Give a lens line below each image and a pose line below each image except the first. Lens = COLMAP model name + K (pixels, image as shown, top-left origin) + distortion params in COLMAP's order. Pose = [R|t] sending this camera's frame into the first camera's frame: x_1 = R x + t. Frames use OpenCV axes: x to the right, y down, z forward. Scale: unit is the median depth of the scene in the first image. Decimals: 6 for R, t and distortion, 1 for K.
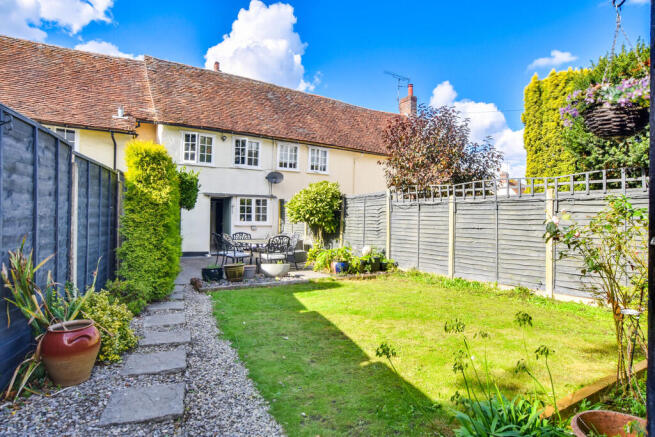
lens RADIAL K [[374.8, 0, 327.5], [0, 374.8, 218.5], [0, 0, 1]] dist [-0.016725, 0.000981]
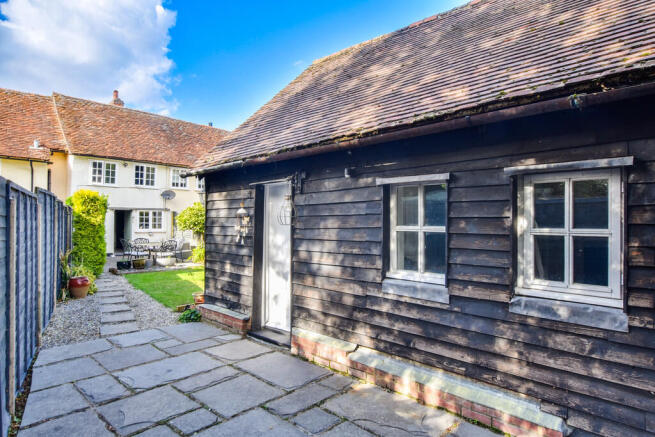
lens RADIAL K [[374.3, 0, 327.5], [0, 374.3, 218.5], [0, 0, 1]] dist [-0.007361, -0.002280]
pose [[0.968963, -0.002768, 0.247189, 0.079575], [0.002926, 0.999996, -0.000271, -0.027248], [-0.247187, 0.000986, 0.968967, -0.423588]]
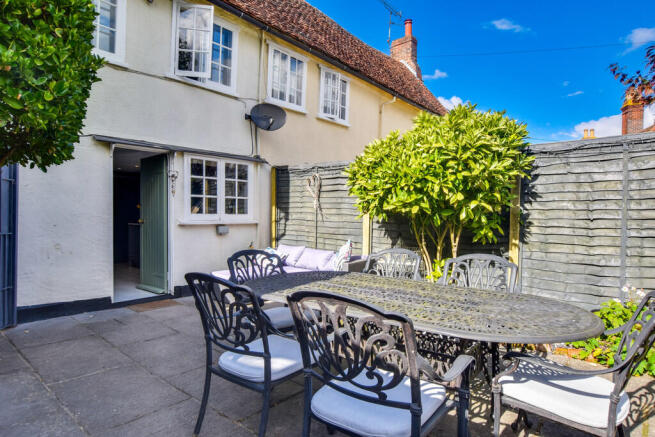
lens RADIAL K [[374.8, 0, 327.5], [0, 374.8, 218.5], [0, 0, 1]] dist [-0.016725, 0.000981]
pose [[0.955053, -0.007676, 0.296336, -0.220388], [0.002519, 0.999839, 0.017780, 0.005260], [-0.296425, -0.016234, 0.954918, 0.585158]]
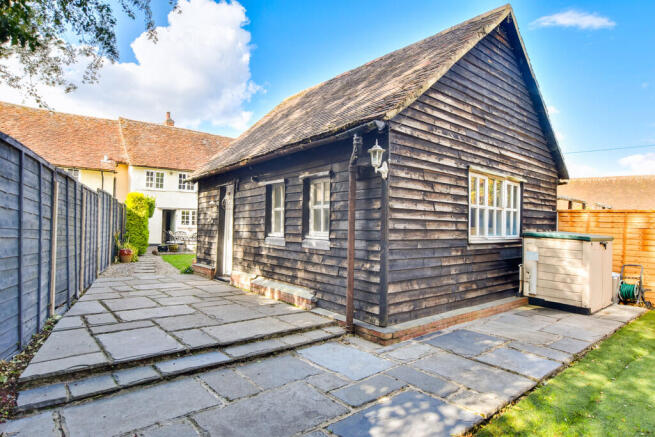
lens RADIAL K [[374.8, 0, 327.5], [0, 374.8, 218.5], [0, 0, 1]] dist [-0.016725, 0.000981]
pose [[0.993620, 0.008981, 0.112418, 0.212856], [-0.007289, 0.999854, -0.015454, -0.000306], [-0.112541, 0.014536, 0.993541, -0.676232]]
